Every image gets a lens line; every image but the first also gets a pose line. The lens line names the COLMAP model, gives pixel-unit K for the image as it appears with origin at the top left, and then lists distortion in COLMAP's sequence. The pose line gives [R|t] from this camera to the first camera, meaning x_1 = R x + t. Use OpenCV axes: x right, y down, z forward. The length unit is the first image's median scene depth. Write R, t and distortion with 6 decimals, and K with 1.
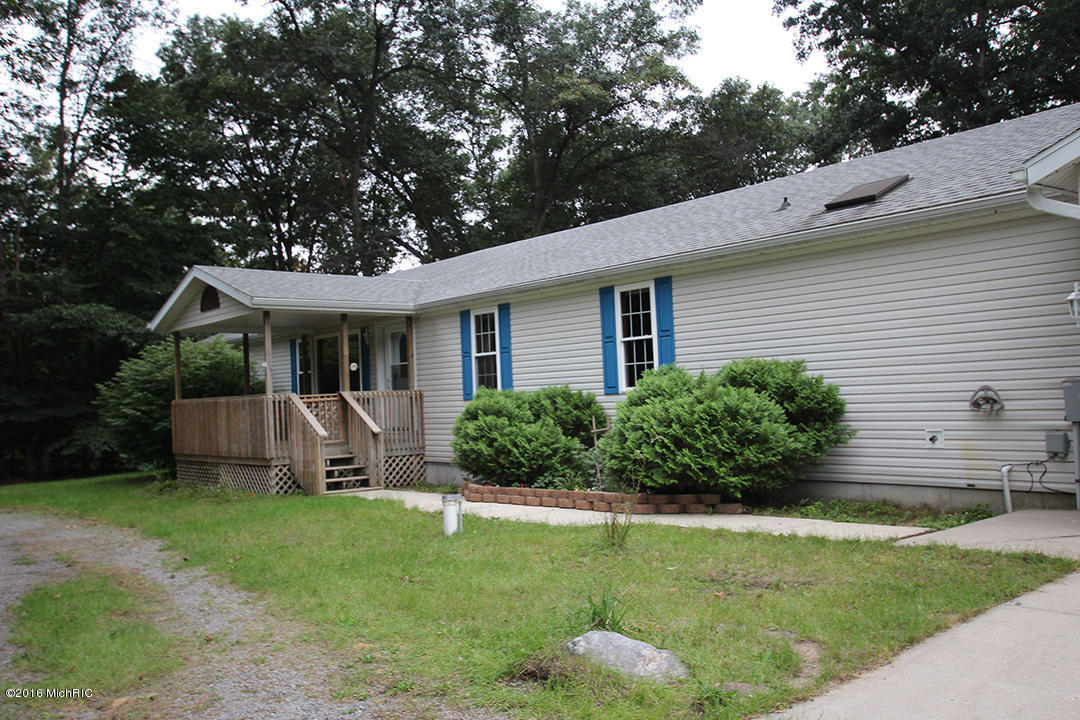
lens RADIAL K [[973.3, 0, 539.5], [0, 973.3, 362.6], [0, 0, 1]] dist [0.004992, 0.002234]
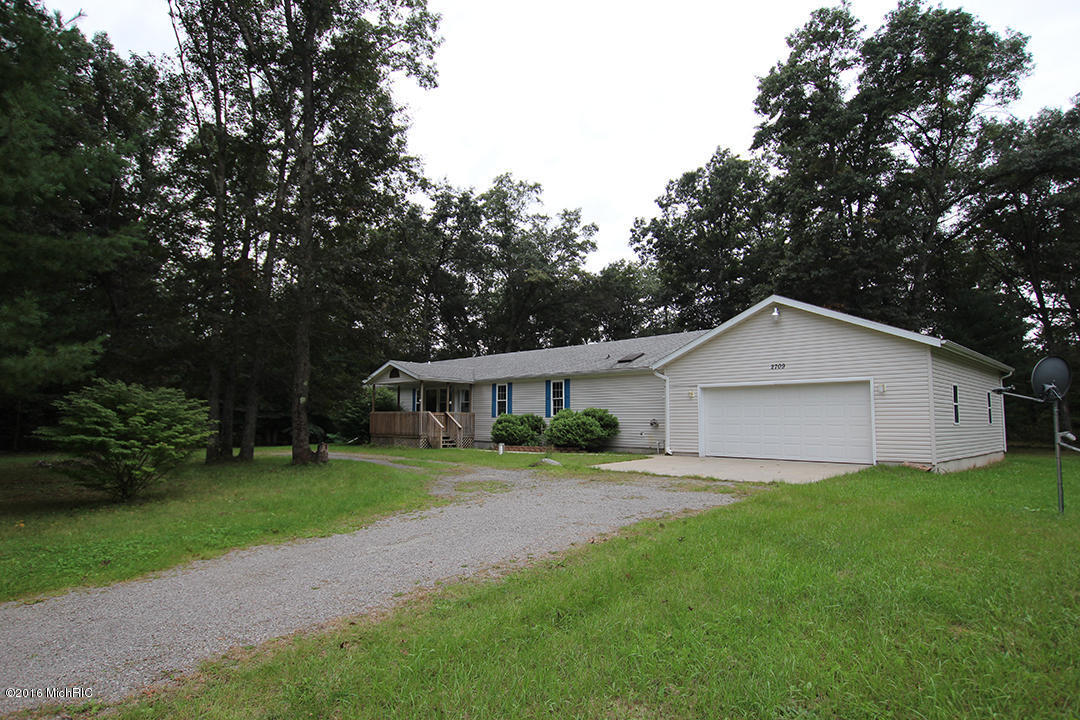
lens RADIAL K [[593.9, 0, 538.4], [0, 593.9, 360.3], [0, 0, 1]] dist [-0.001829, -0.000018]
pose [[0.996590, 0.054999, 0.061509, -0.065554], [-0.050611, 0.996209, -0.070759, -0.008927], [-0.065167, 0.067405, 0.995595, -0.697550]]
